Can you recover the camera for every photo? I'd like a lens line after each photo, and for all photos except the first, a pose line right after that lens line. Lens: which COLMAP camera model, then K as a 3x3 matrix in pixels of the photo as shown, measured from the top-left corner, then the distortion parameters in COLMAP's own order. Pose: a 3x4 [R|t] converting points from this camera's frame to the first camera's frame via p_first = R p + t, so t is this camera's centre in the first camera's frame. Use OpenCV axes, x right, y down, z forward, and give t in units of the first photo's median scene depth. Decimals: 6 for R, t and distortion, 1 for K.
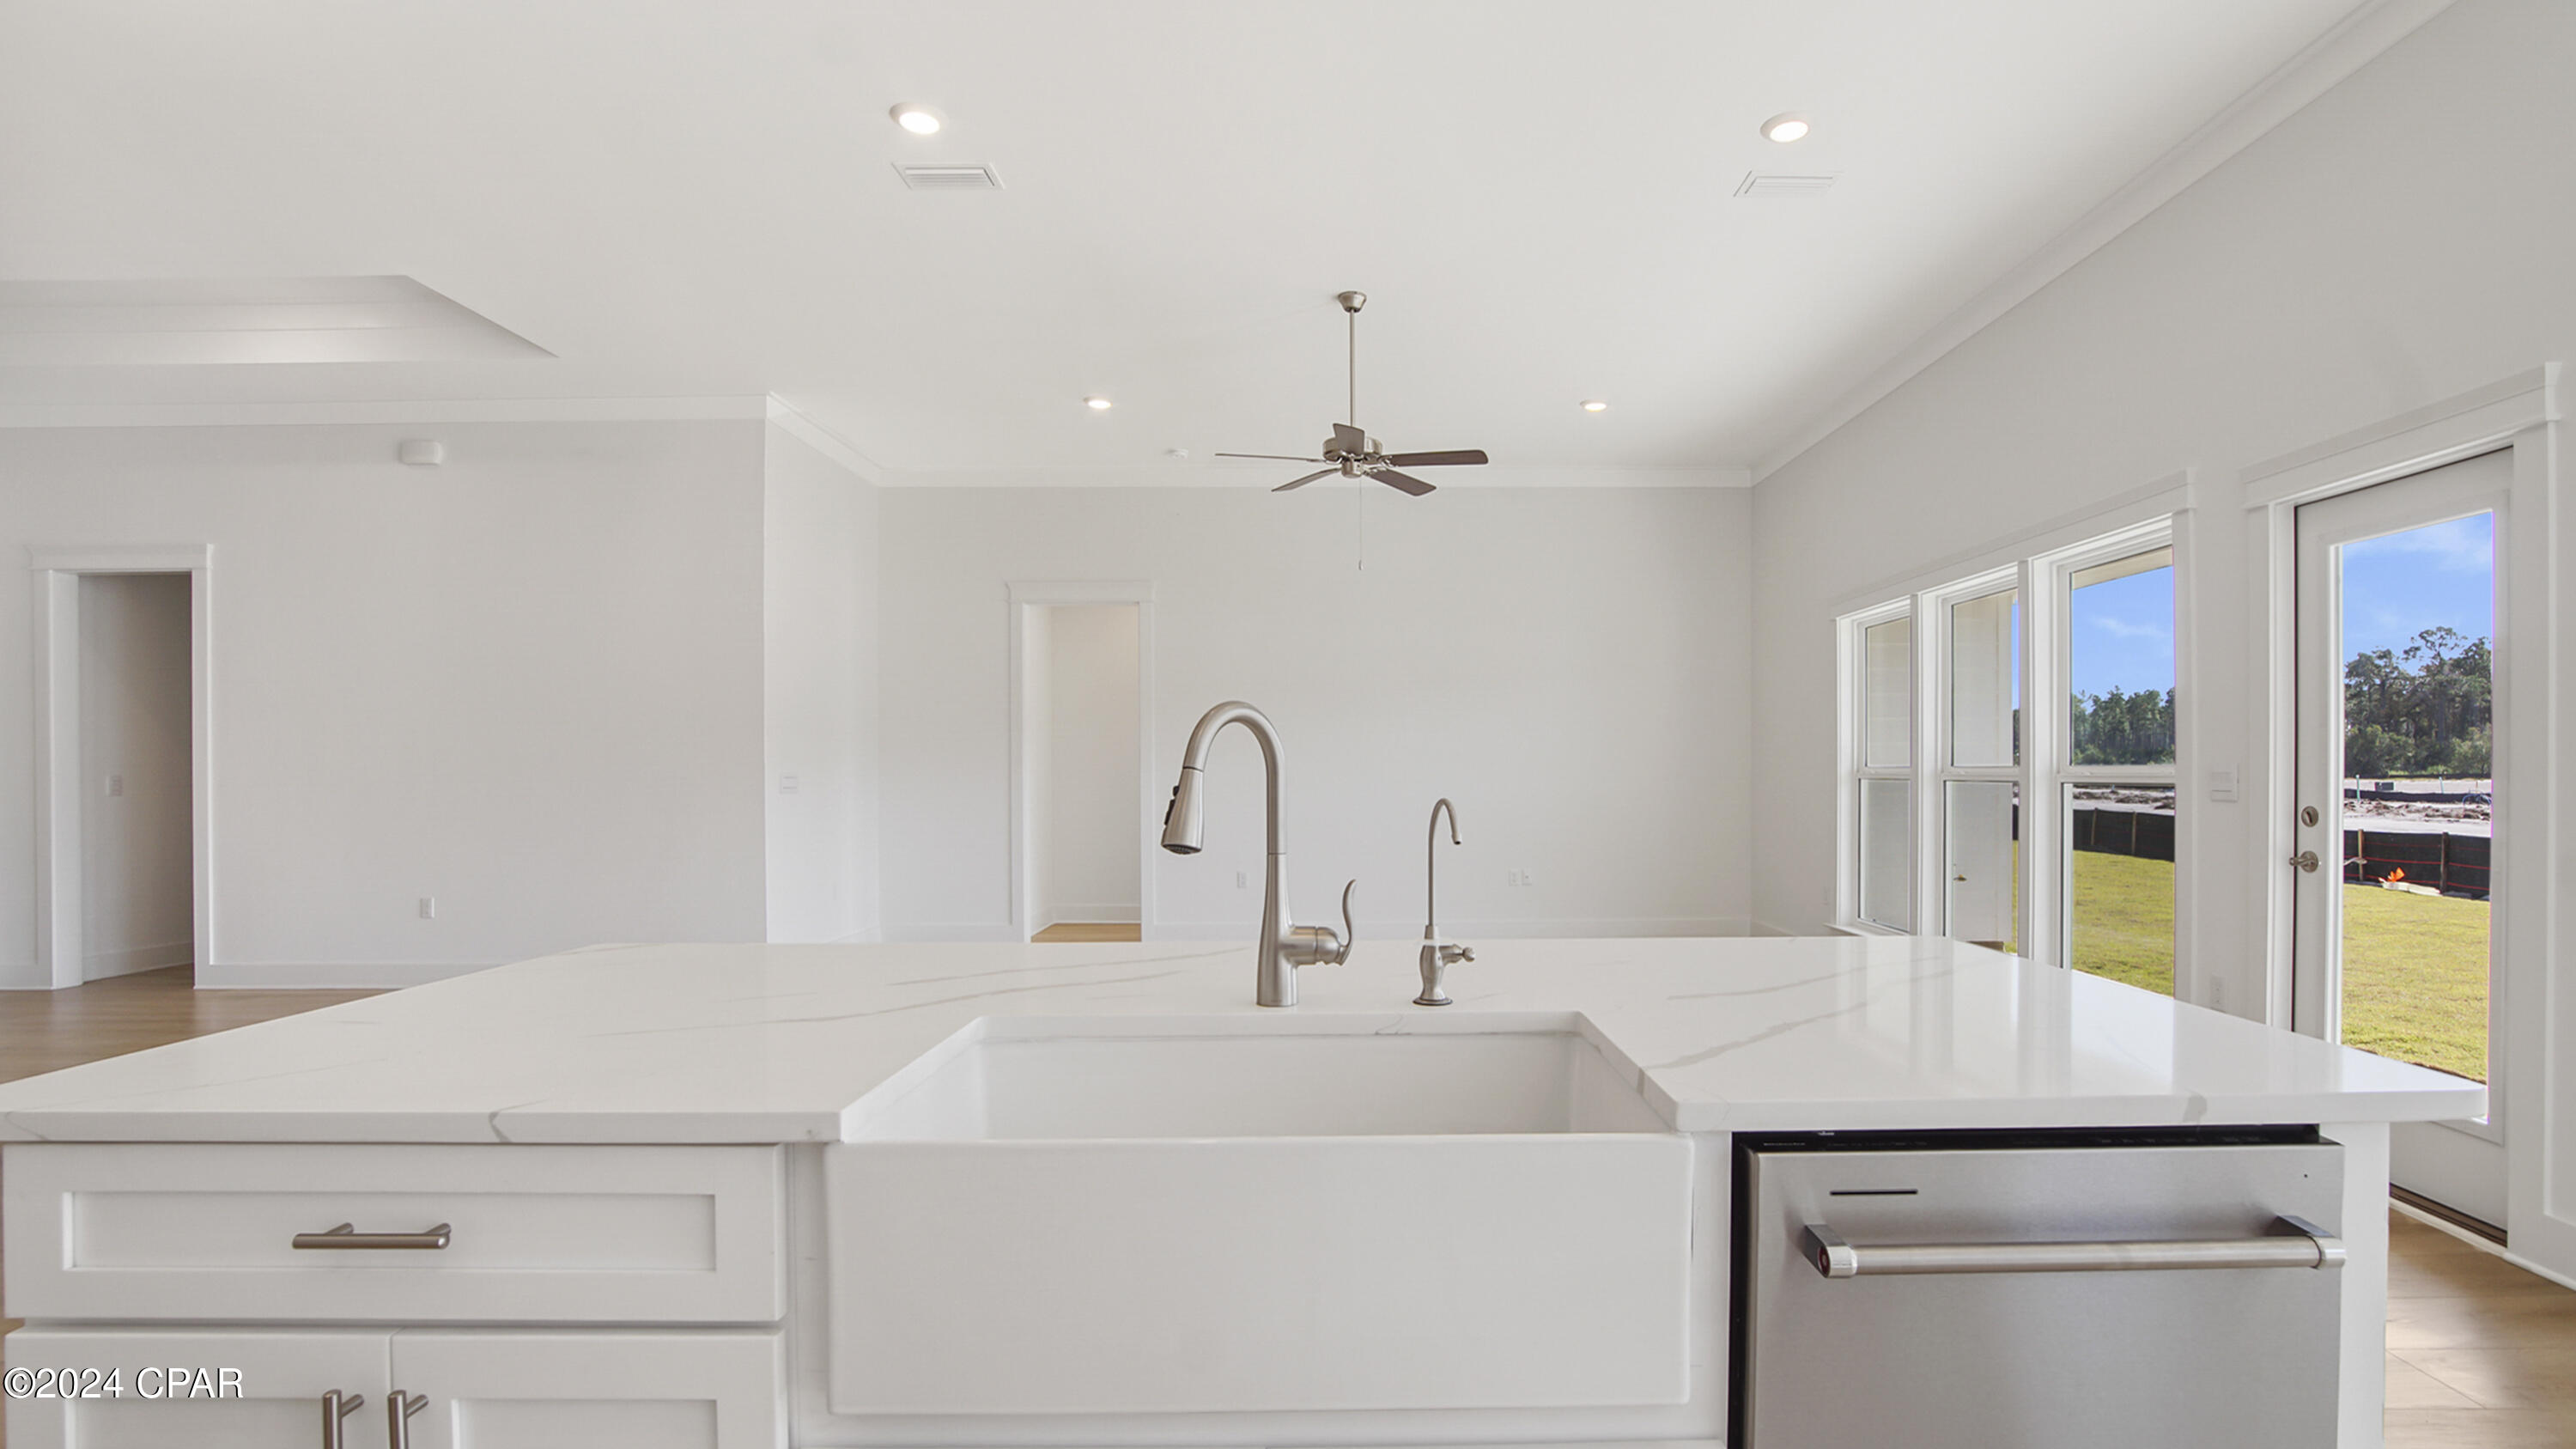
lens RADIAL K [[1191.7, 0, 1287.8], [0, 1191.7, 774.1], [0, 0, 1]] dist [-0.030166, 0.000476]
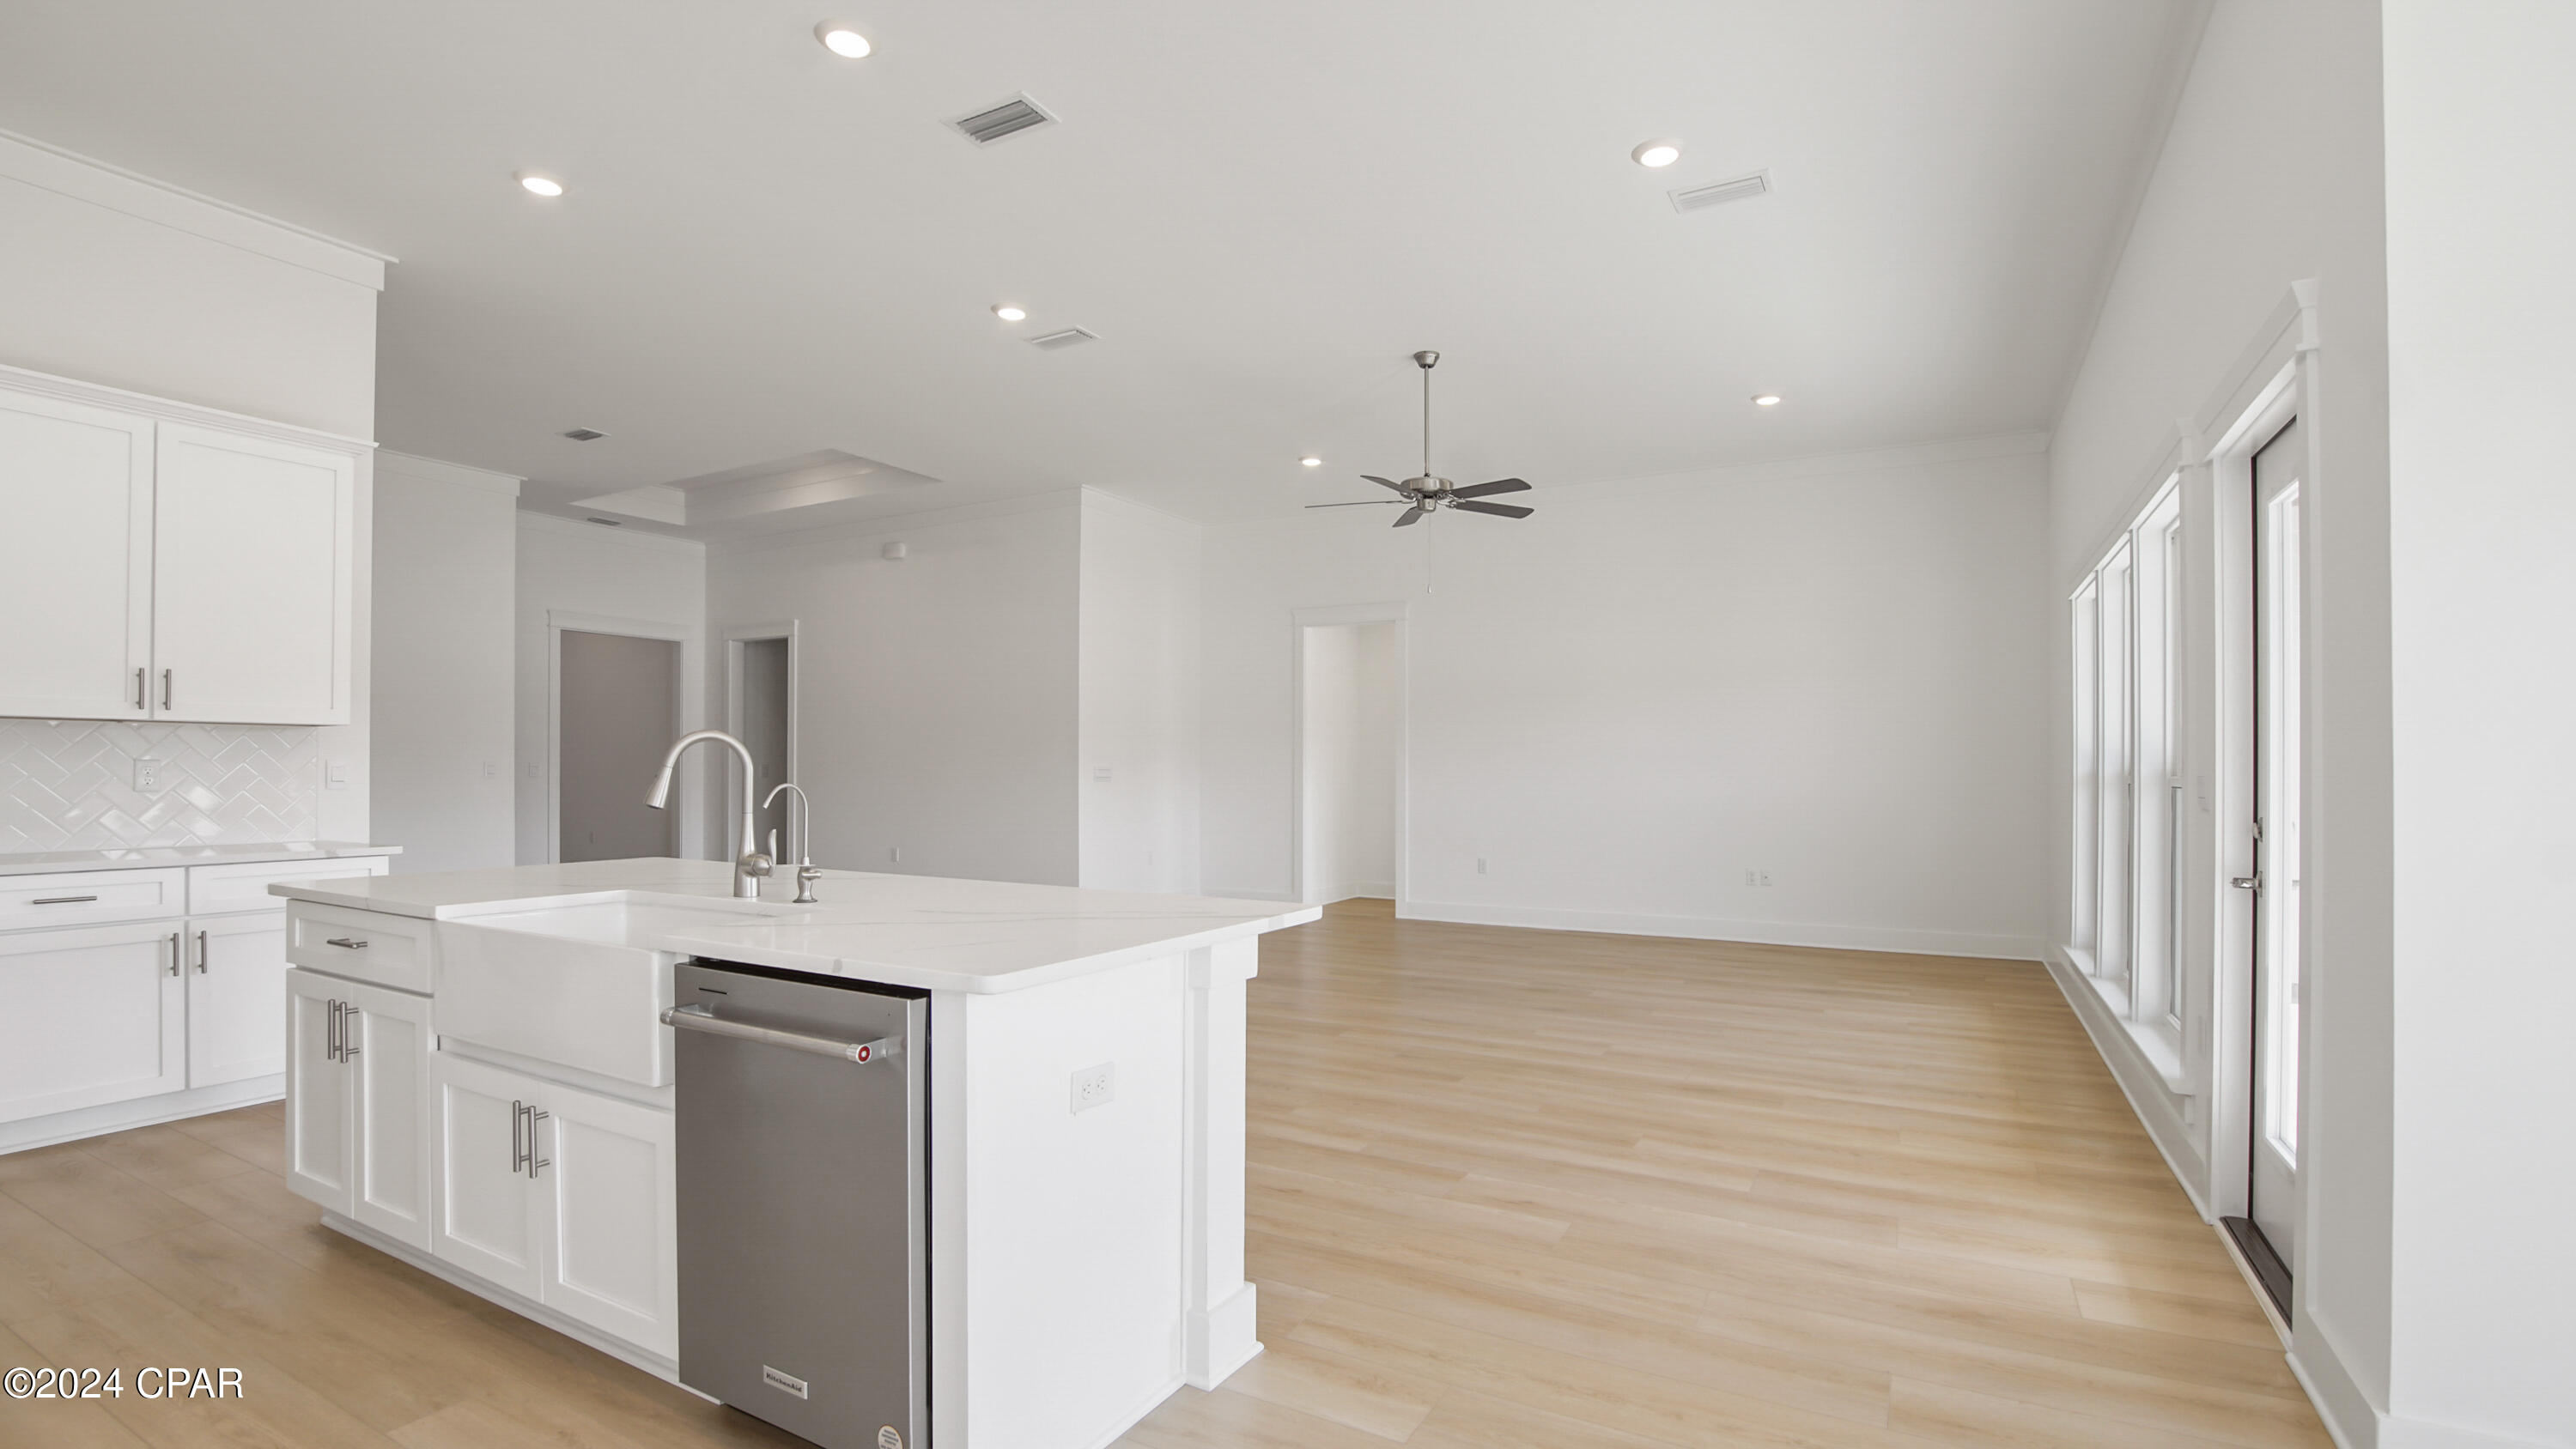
lens RADIAL K [[1163.1, 0, 1283.7], [0, 1163.1, 759.1], [0, 0, 1]] dist [-0.031845, 0.000297]
pose [[0.866220, 0.003087, -0.499654, 0.471493], [-0.006876, 0.999960, -0.005744, -0.003787], [0.499616, 0.008412, 0.866206, -0.034577]]
